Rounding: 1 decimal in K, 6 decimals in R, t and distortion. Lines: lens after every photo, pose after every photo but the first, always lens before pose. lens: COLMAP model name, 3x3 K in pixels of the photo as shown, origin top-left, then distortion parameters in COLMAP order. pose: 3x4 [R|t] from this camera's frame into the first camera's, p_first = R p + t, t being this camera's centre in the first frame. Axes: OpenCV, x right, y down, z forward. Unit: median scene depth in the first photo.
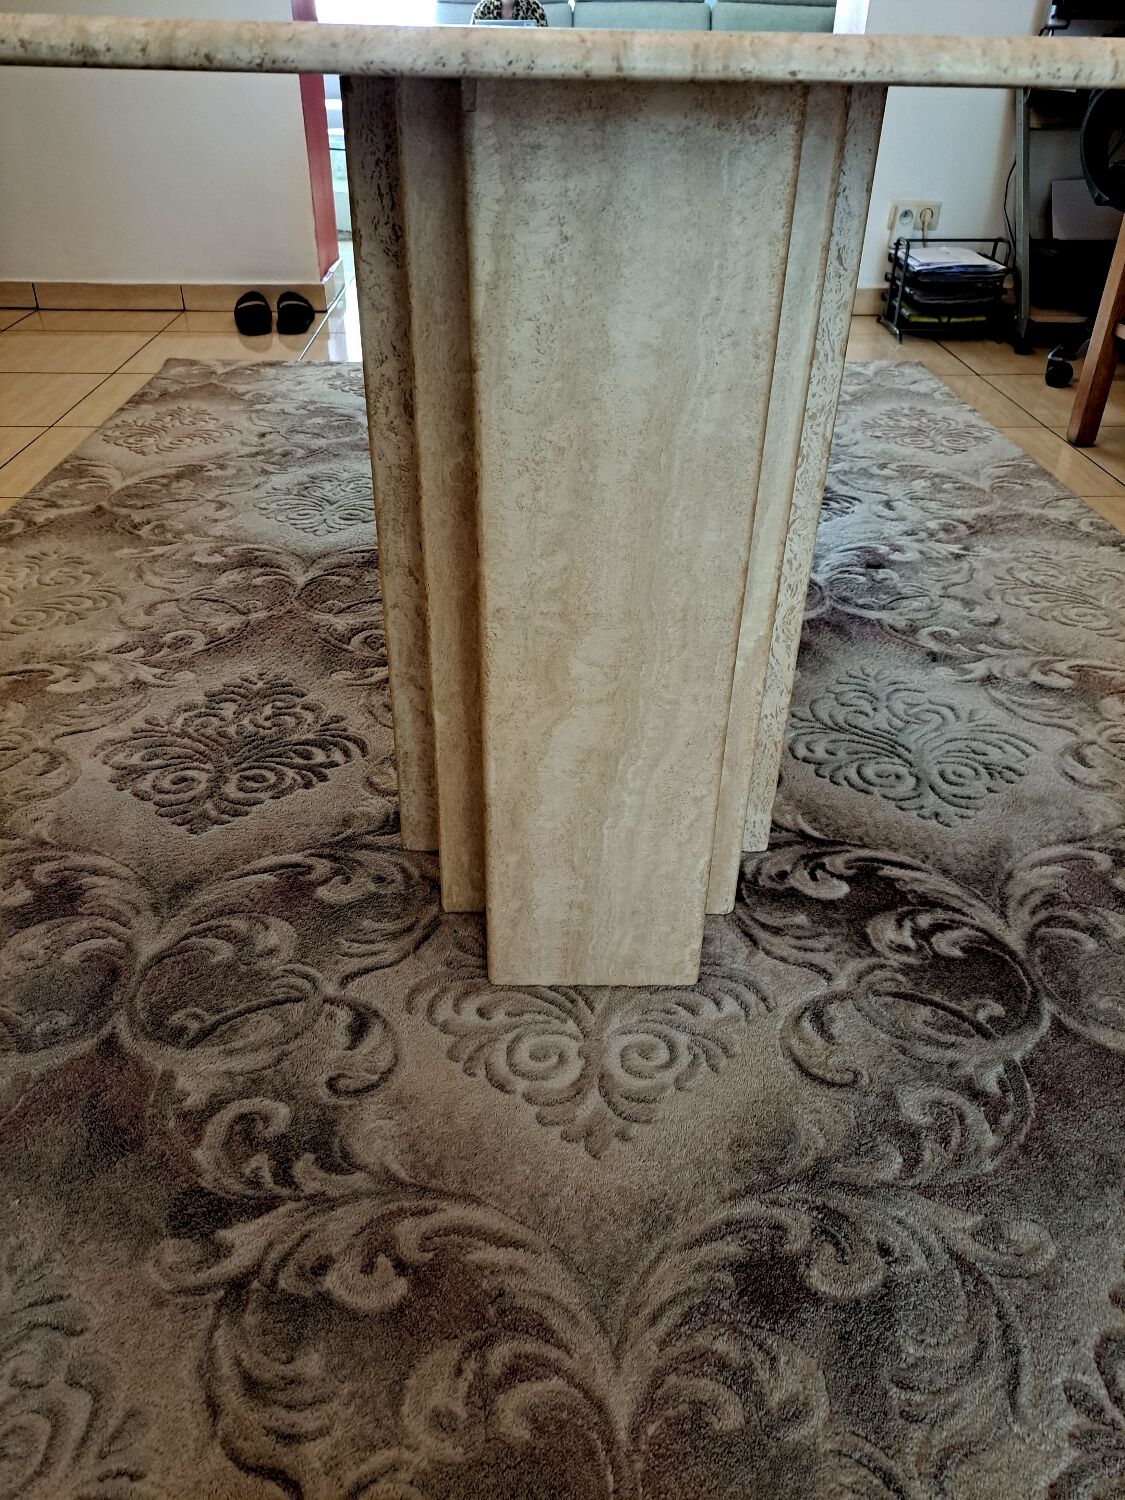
lens RADIAL K [[1066.5, 0, 556.1], [0, 1066.5, 738.5], [0, 0, 1]] dist [0.044818, -0.058069]
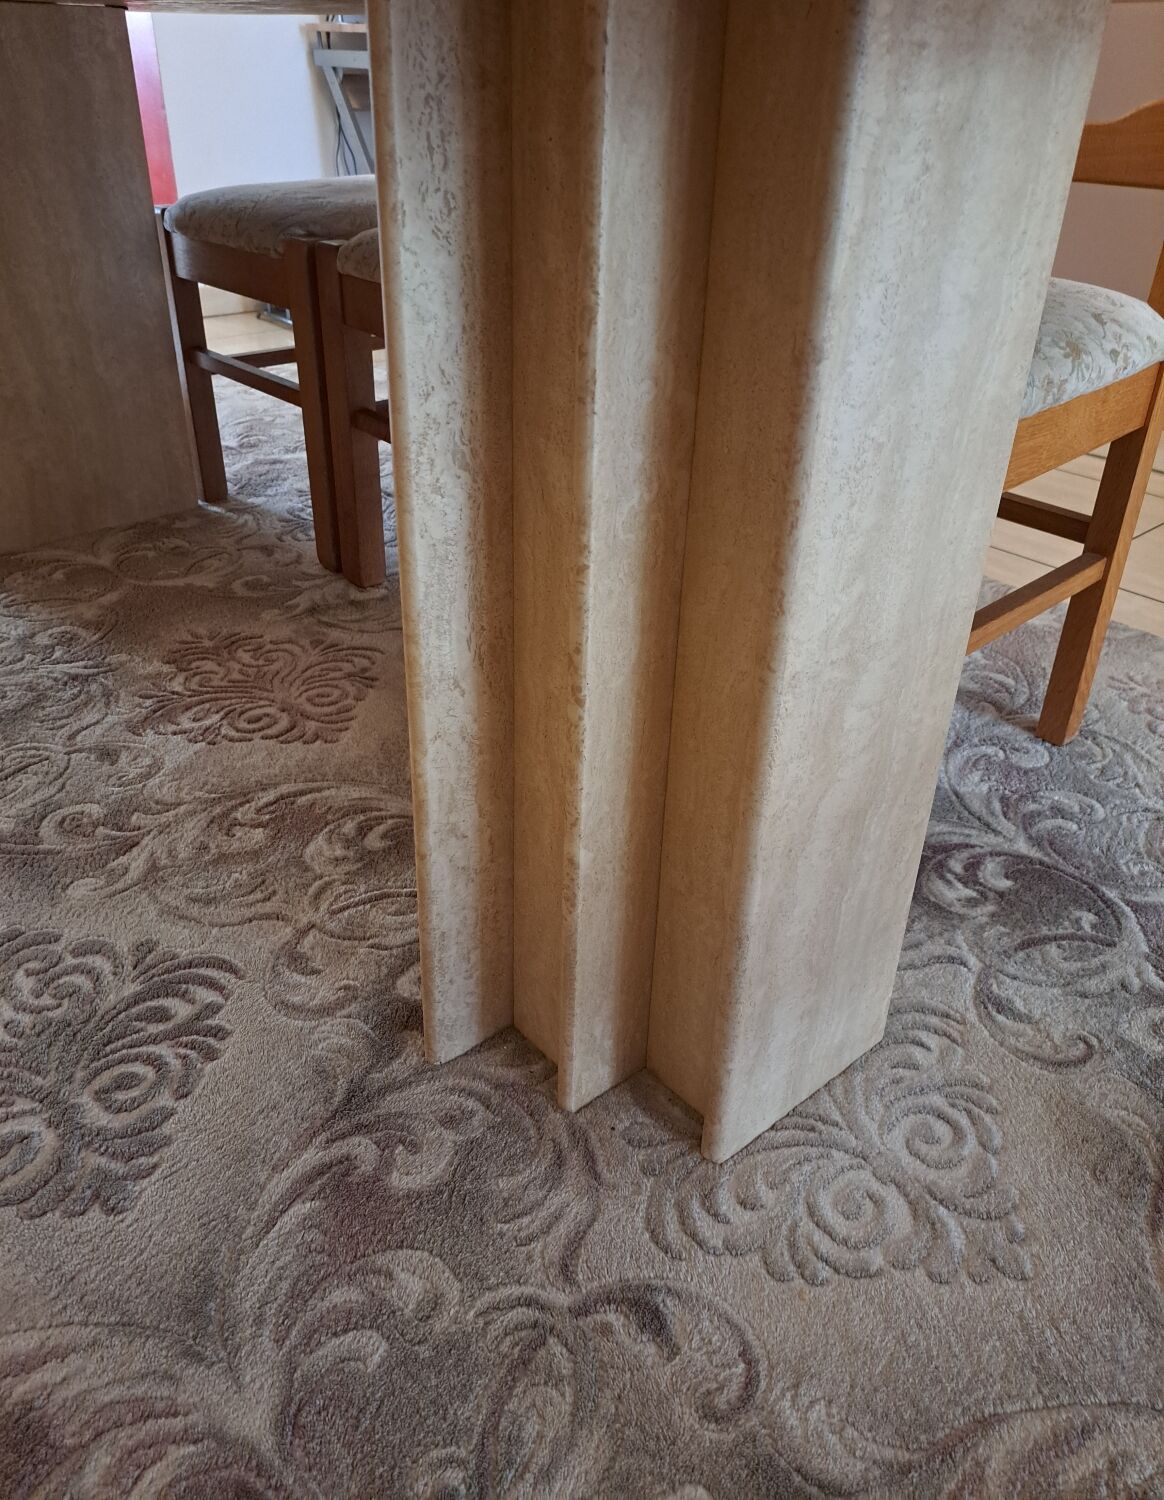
lens RADIAL K [[1135.9, 0, 555.6], [0, 1135.9, 705.8], [0, 0, 1]] dist [0.021135, -0.020871]
pose [[0.774962, -0.313639, 0.548693, -0.471318], [0.338861, 0.939037, 0.058164, -0.154611], [-0.533486, 0.140856, 0.833998, 0.329100]]
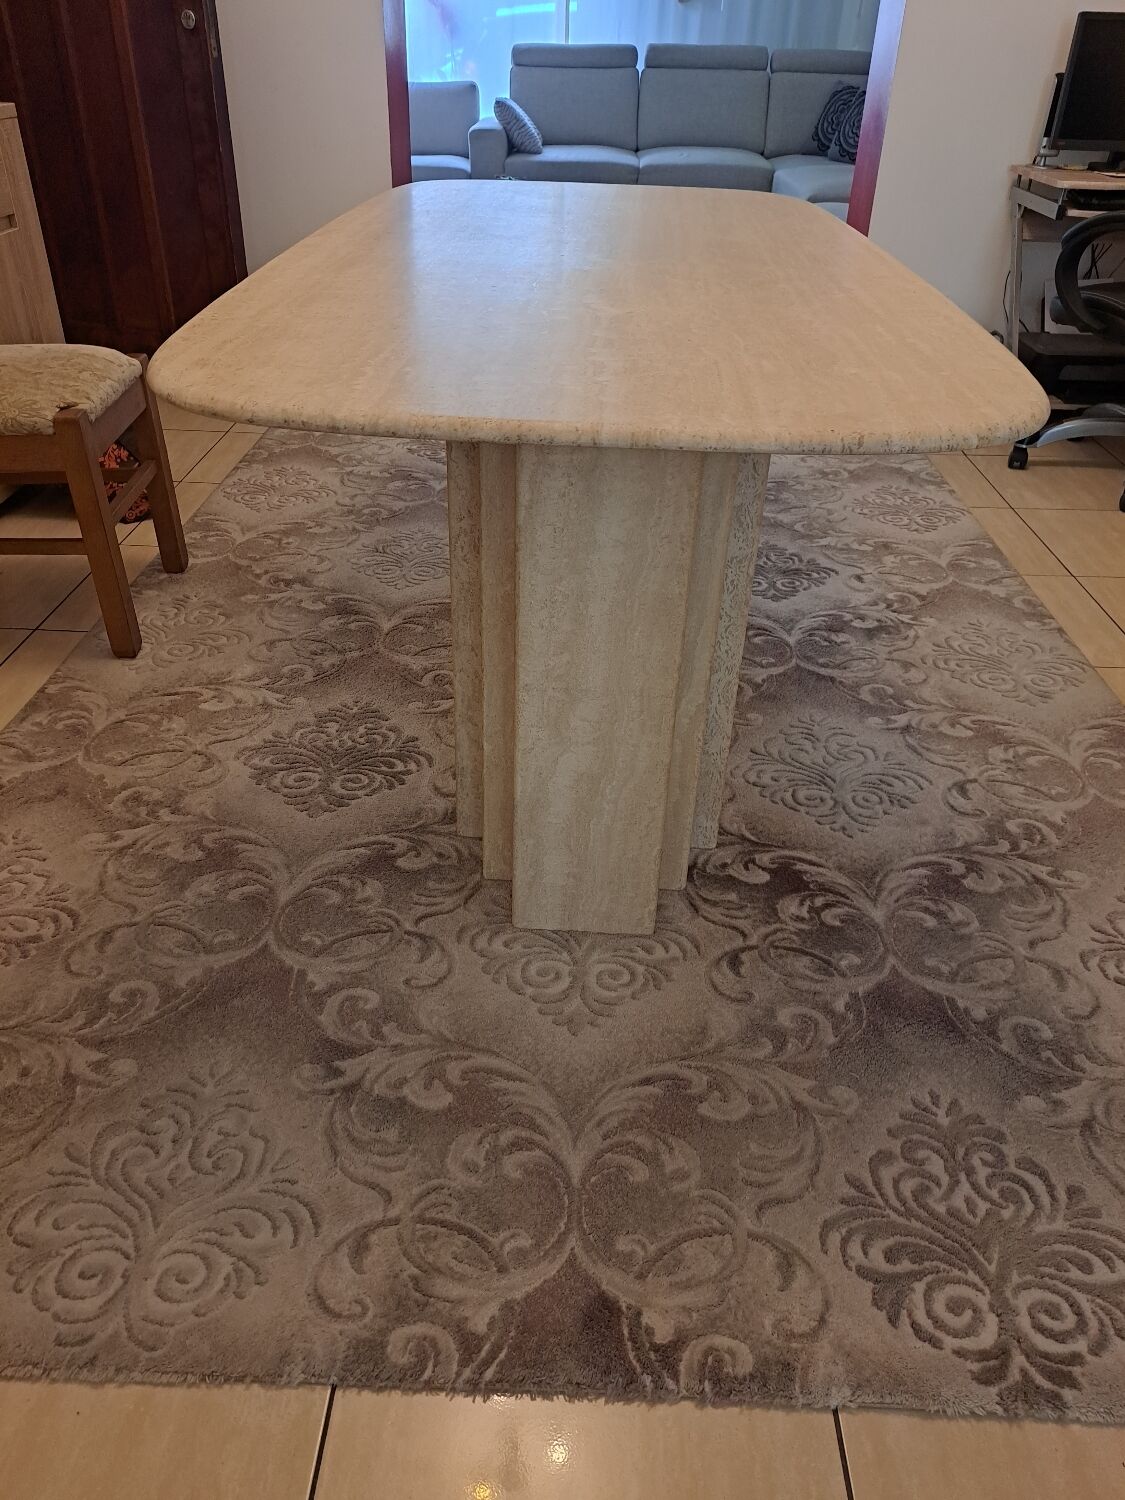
lens RADIAL K [[1066.5, 0, 558.9], [0, 1066.5, 718.8], [0, 0, 1]] dist [0.044818, -0.058069]
pose [[0.998250, 0.041781, -0.041837, 0.049106], [-0.042827, 0.998784, -0.024425, -0.024422], [0.040766, 0.026174, 0.998826, -0.463320]]
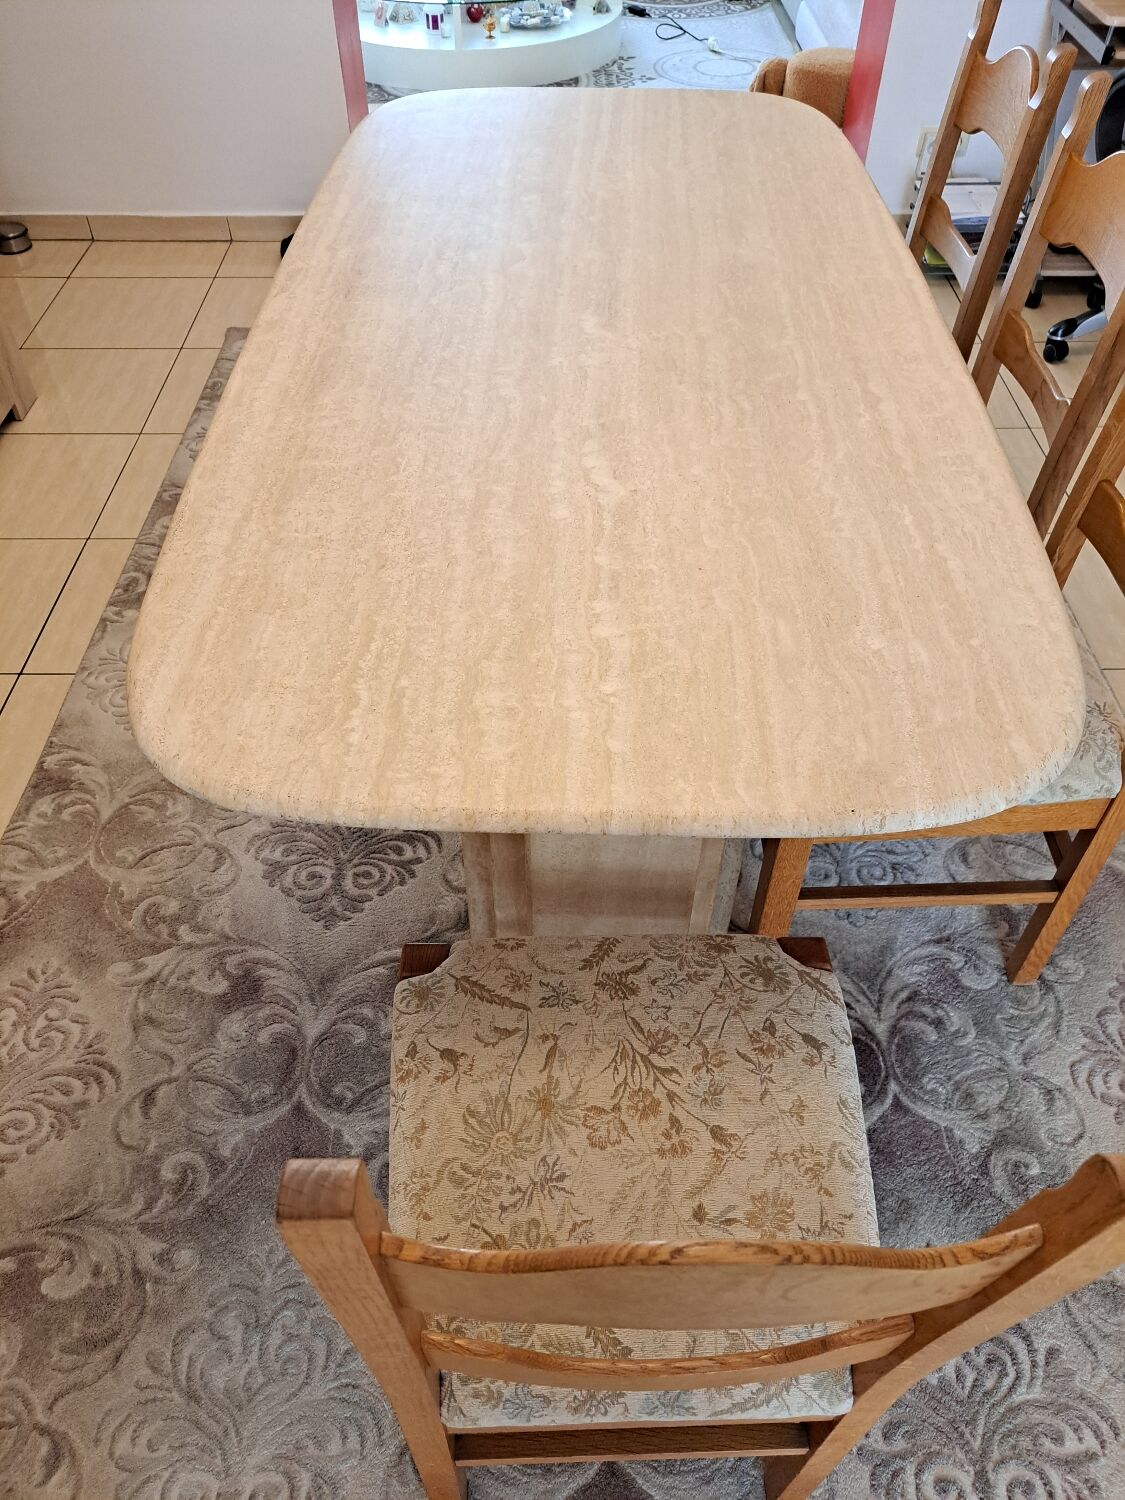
lens RADIAL K [[1066.5, 0, 554.7], [0, 1066.5, 720.6], [0, 0, 1]] dist [0.044818, -0.058069]
pose [[0.999463, 0.004938, -0.032394, 0.016093], [0.002016, 0.977439, 0.211208, -0.564358], [0.032706, -0.211160, 0.976904, -0.396603]]
